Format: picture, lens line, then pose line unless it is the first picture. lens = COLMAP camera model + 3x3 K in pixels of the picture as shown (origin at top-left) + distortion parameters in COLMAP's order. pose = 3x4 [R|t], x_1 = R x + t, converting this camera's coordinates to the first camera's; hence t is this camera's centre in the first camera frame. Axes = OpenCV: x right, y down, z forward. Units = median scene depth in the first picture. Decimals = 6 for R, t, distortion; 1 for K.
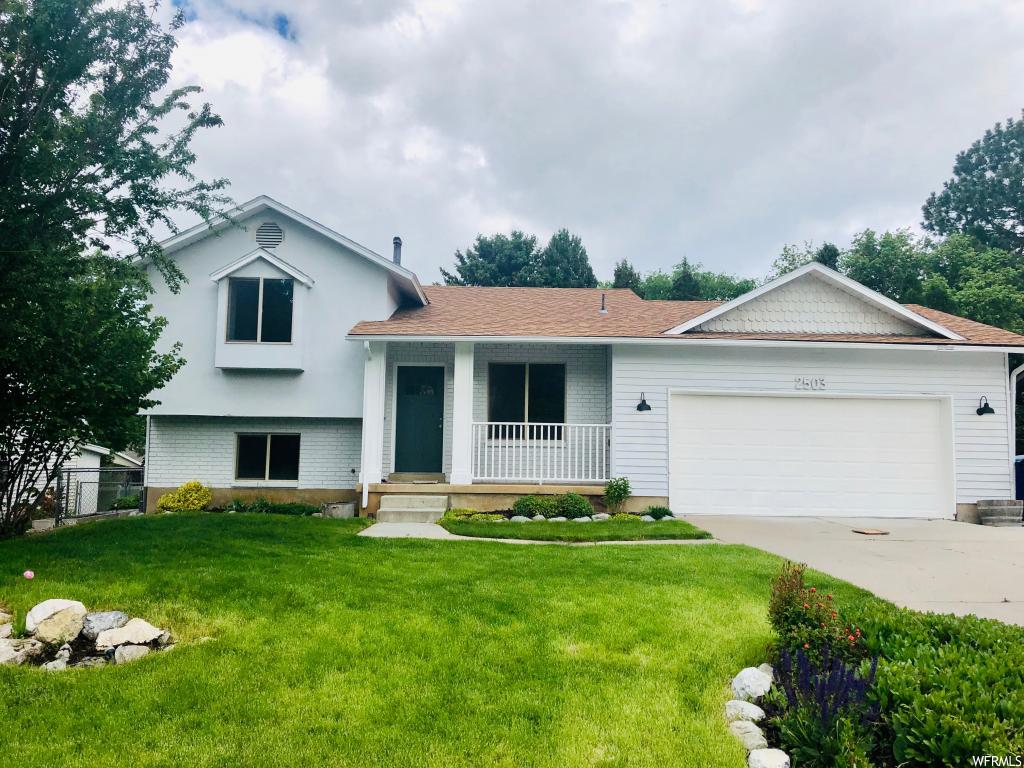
lens RADIAL K [[813.6, 0, 512.0], [0, 813.6, 384.0], [0, 0, 1]] dist [0.022188, -0.003389]
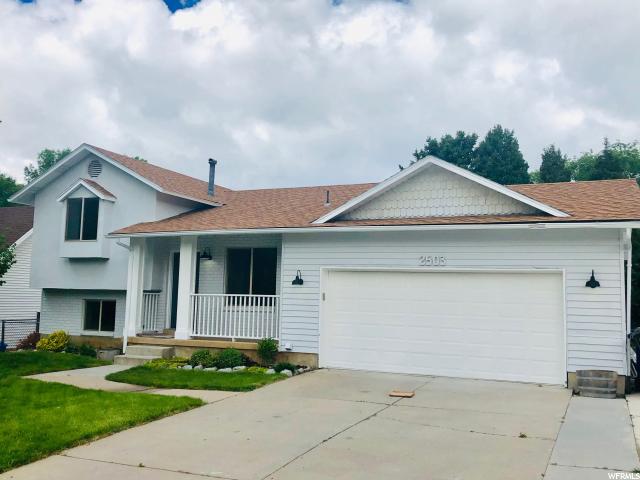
lens RADIAL K [[604.2, 0, 320.0], [0, 604.2, 240.0], [0, 0, 1]] dist [0.013485, 0.001409]
pose [[0.914296, -0.034488, -0.403575, 0.551162], [0.028141, 0.999370, -0.021648, -0.015299], [0.404067, 0.008436, 0.914690, 0.148318]]
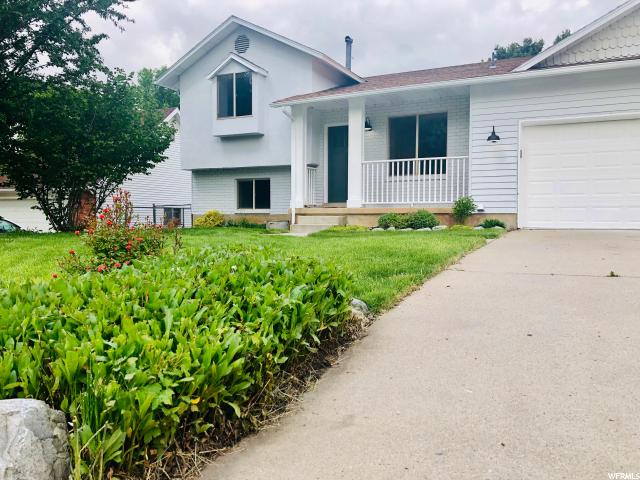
lens RADIAL K [[508.5, 0, 320.0], [0, 508.5, 240.0], [0, 0, 1]] dist [0.022188, -0.003389]
pose [[0.889159, 0.009039, -0.457509, 0.265819], [0.050087, 0.991875, 0.116939, 0.072356], [0.454848, -0.126892, 0.881482, 0.207272]]
